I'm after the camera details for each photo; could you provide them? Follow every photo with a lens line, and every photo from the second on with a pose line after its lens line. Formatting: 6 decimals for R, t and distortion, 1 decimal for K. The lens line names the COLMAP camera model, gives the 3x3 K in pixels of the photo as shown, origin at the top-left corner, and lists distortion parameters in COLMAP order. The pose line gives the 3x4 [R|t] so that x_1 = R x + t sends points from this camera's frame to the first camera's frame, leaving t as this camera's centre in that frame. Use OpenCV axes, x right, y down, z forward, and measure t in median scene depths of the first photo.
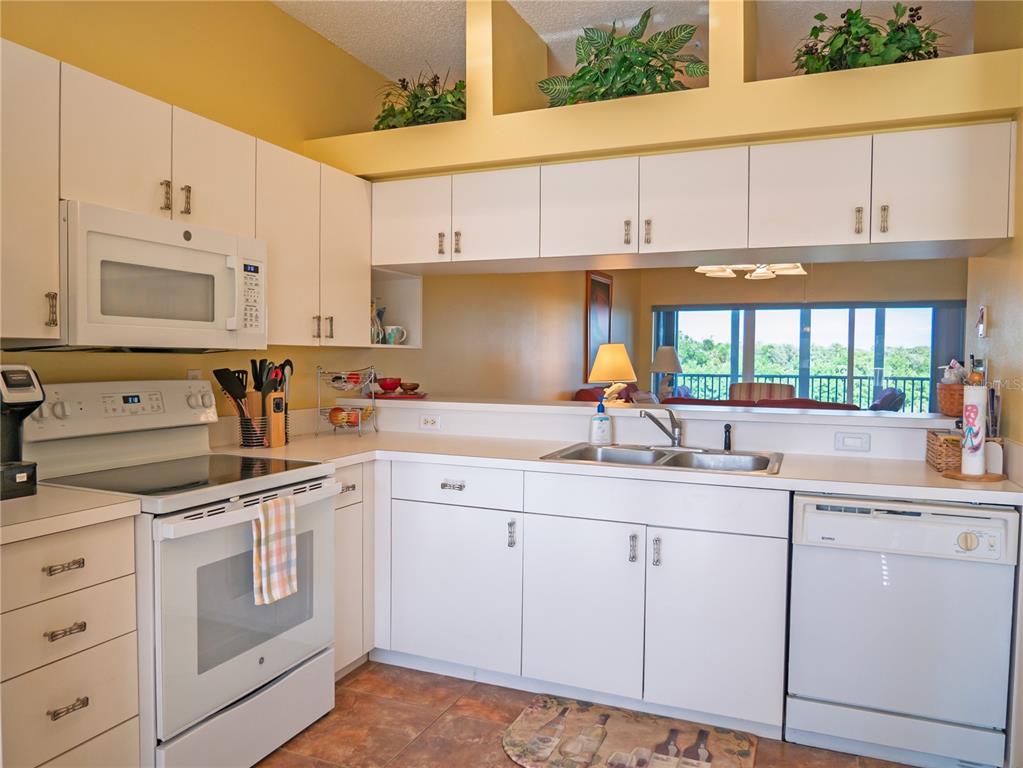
lens RADIAL K [[720.7, 0, 508.4], [0, 720.7, 383.7], [0, 0, 1]] dist [-0.049279, 0.020809]
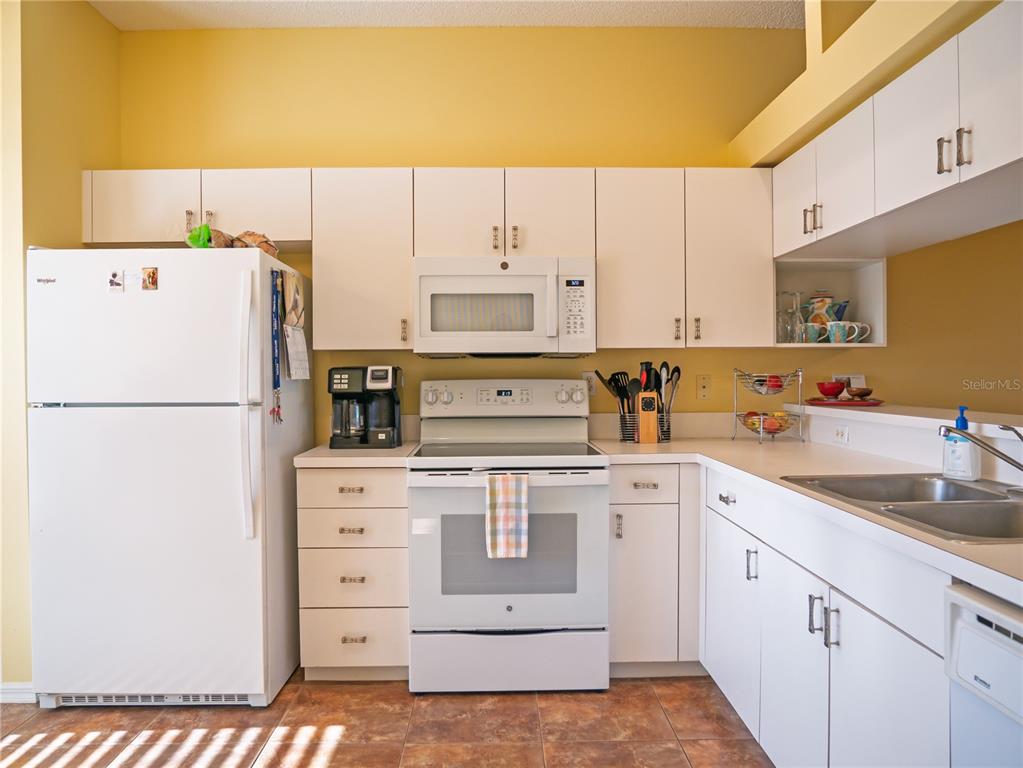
lens RADIAL K [[720.7, 0, 510.3], [0, 720.7, 382.3], [0, 0, 1]] dist [-0.049279, 0.020809]
pose [[0.417621, -0.000228, -0.908621, 0.634828], [-0.021887, 0.999707, -0.010310, 0.014371], [0.908357, 0.024193, 0.417494, 0.402461]]
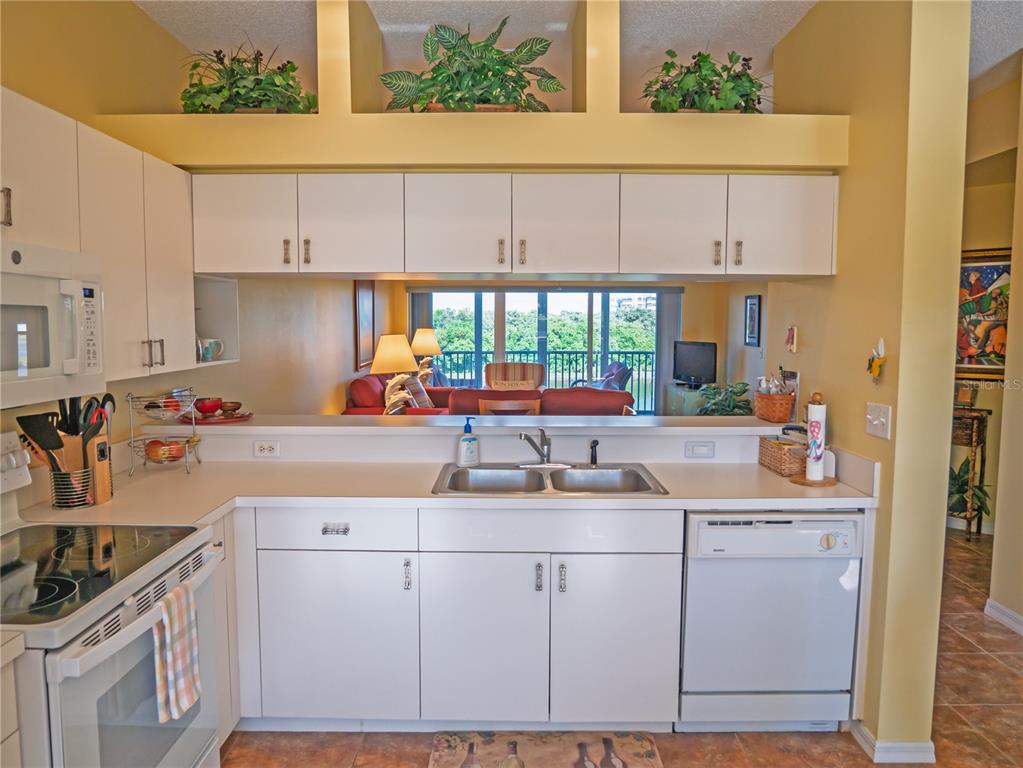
lens RADIAL K [[720.7, 0, 508.0], [0, 720.7, 383.5], [0, 0, 1]] dist [-0.049279, 0.020809]
pose [[0.922403, -0.038938, 0.384260, -0.225842], [0.020862, 0.998476, 0.051100, -0.087610], [-0.385664, -0.039118, 0.921809, 0.093312]]
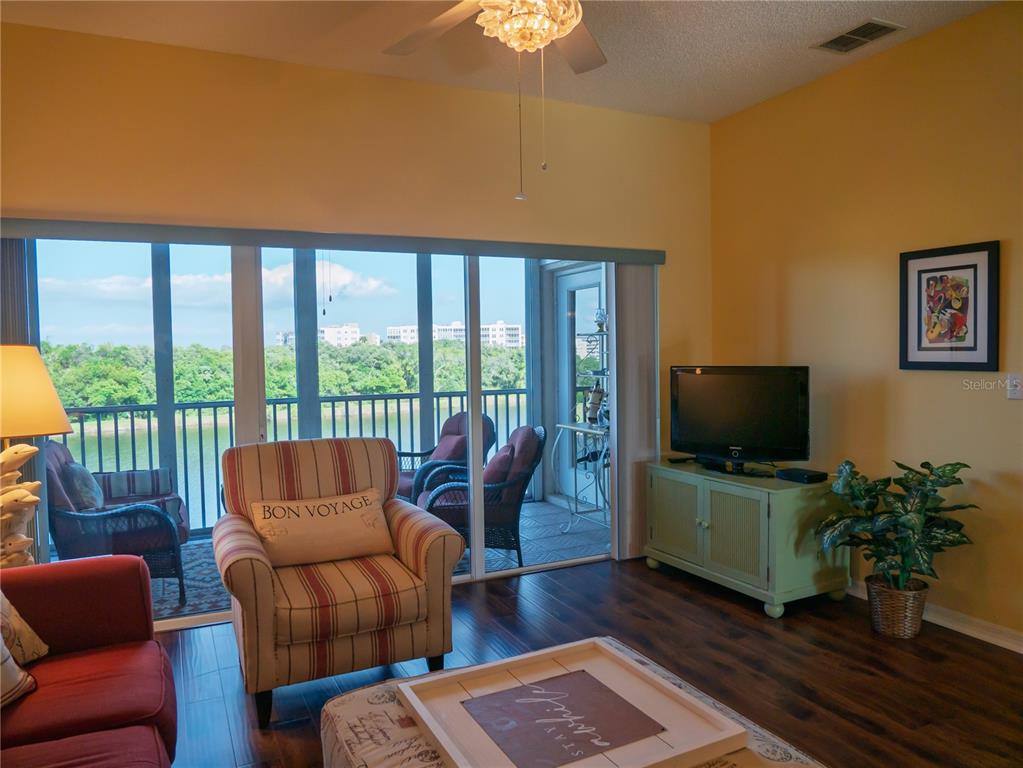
lens RADIAL K [[720.7, 0, 517.5], [0, 720.7, 383.9], [0, 0, 1]] dist [-0.049279, 0.020809]
pose [[0.650851, -0.050098, 0.757550, 0.720687], [0.050923, 0.998454, 0.022279, -0.120895], [-0.757495, 0.024077, 0.652396, 3.032670]]
